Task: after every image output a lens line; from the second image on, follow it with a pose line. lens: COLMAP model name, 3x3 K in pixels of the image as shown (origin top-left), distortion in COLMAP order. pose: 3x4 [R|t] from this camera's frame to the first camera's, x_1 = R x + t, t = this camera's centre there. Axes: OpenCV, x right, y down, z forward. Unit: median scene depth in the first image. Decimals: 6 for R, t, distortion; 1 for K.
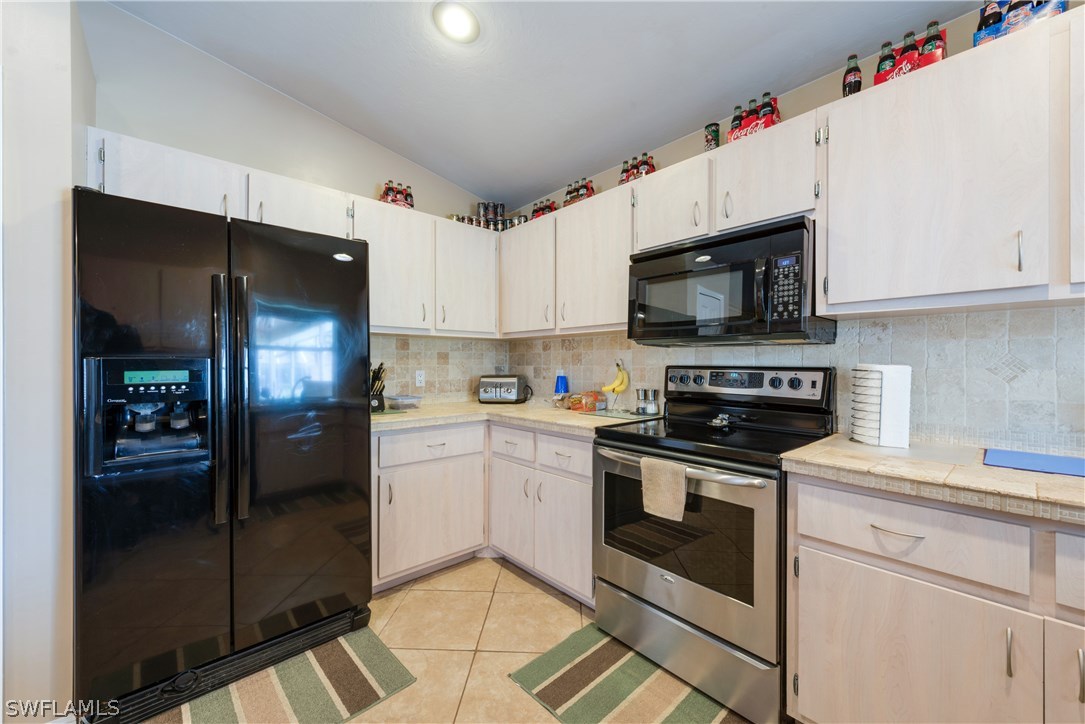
lens RADIAL K [[422.1, 0, 542.4], [0, 422.1, 363.3], [0, 0, 1]] dist [0.017368, -0.005998]
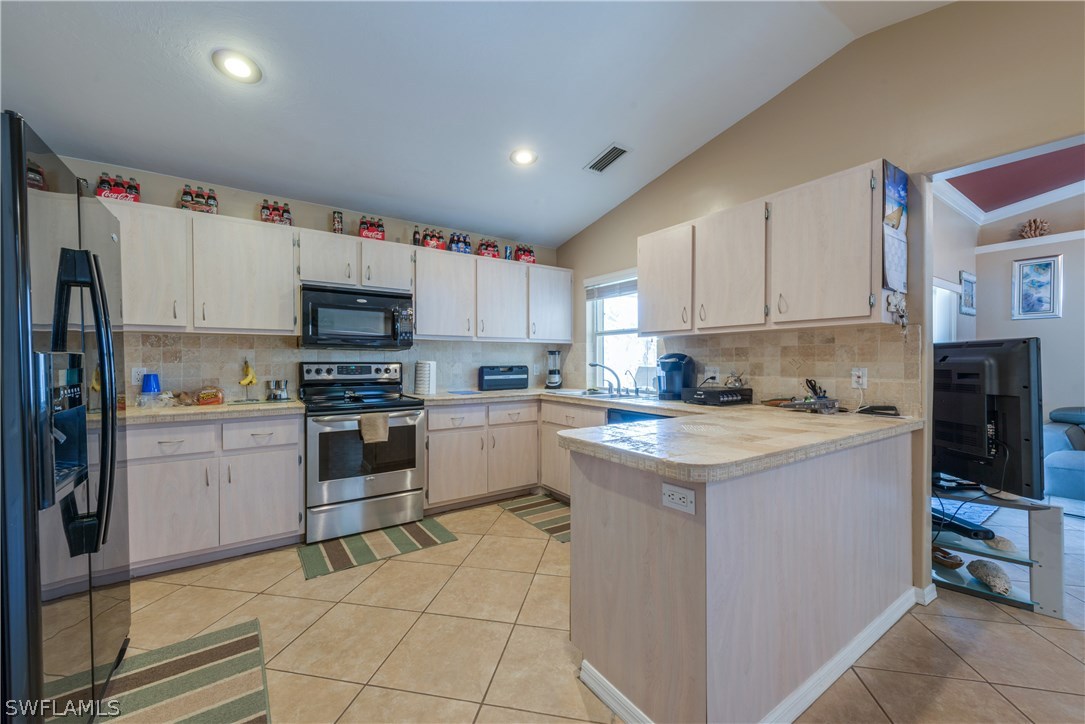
lens RADIAL K [[422.1, 0, 542.4], [0, 422.1, 363.3], [0, 0, 1]] dist [0.017368, -0.005998]
pose [[0.137287, -0.005050, 0.990518, -1.173999], [0.001664, 0.999987, 0.004868, 0.004557], [-0.990530, 0.000980, 0.137294, 0.017845]]
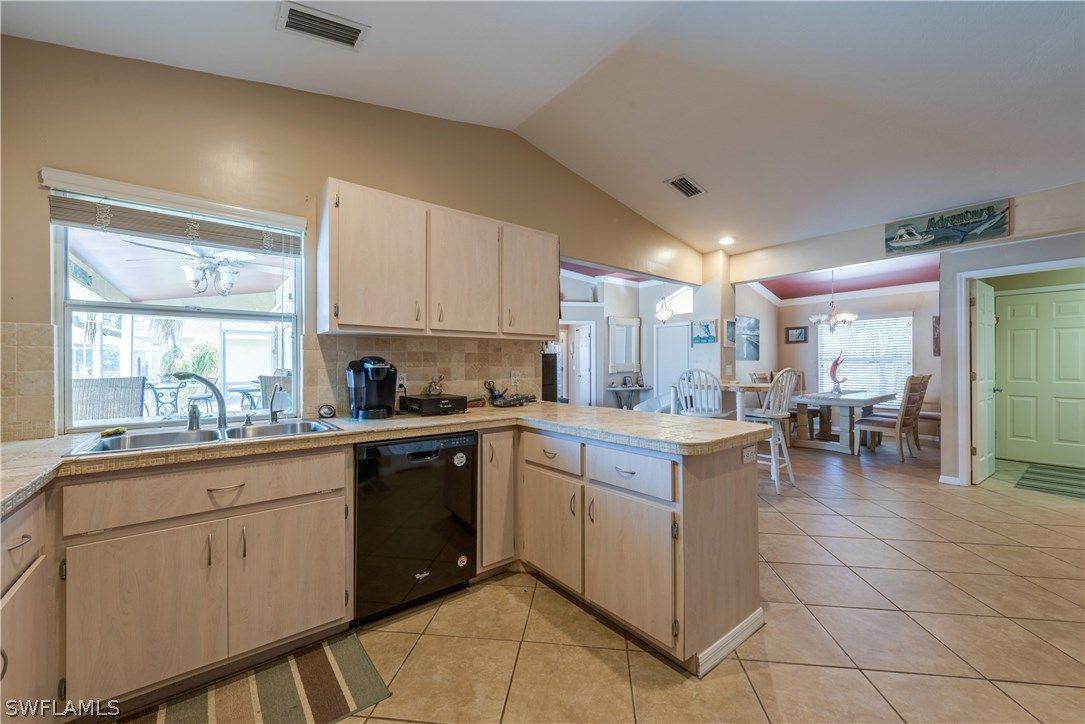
lens RADIAL K [[422.1, 0, 542.4], [0, 422.1, 363.3], [0, 0, 1]] dist [0.017368, -0.005998]
pose [[-0.997970, 0.004003, 0.063554, -0.070881], [0.003901, 0.999991, -0.001727, -0.001106], [-0.063560, -0.001476, -0.997977, 0.938789]]
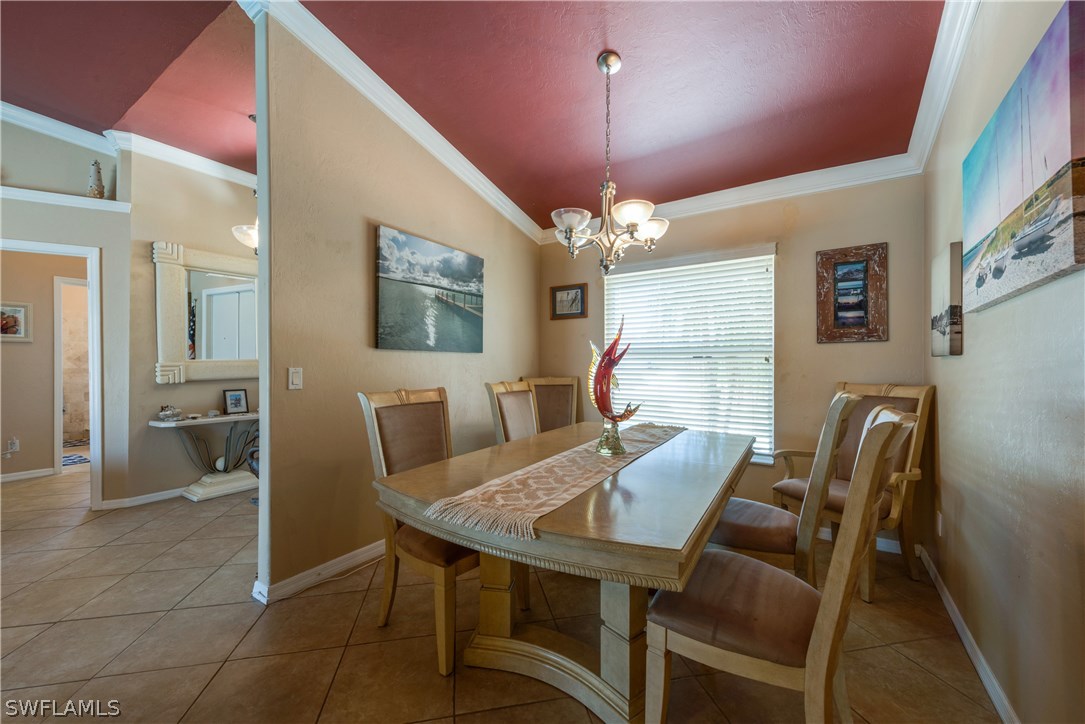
lens RADIAL K [[422.1, 0, 542.4], [0, 422.1, 363.3], [0, 0, 1]] dist [0.017368, -0.005998]
pose [[-0.966958, 0.003253, -0.254916, -1.703920], [0.002203, 0.999988, 0.004404, 0.008831], [0.254928, 0.003697, -0.966953, -1.522237]]
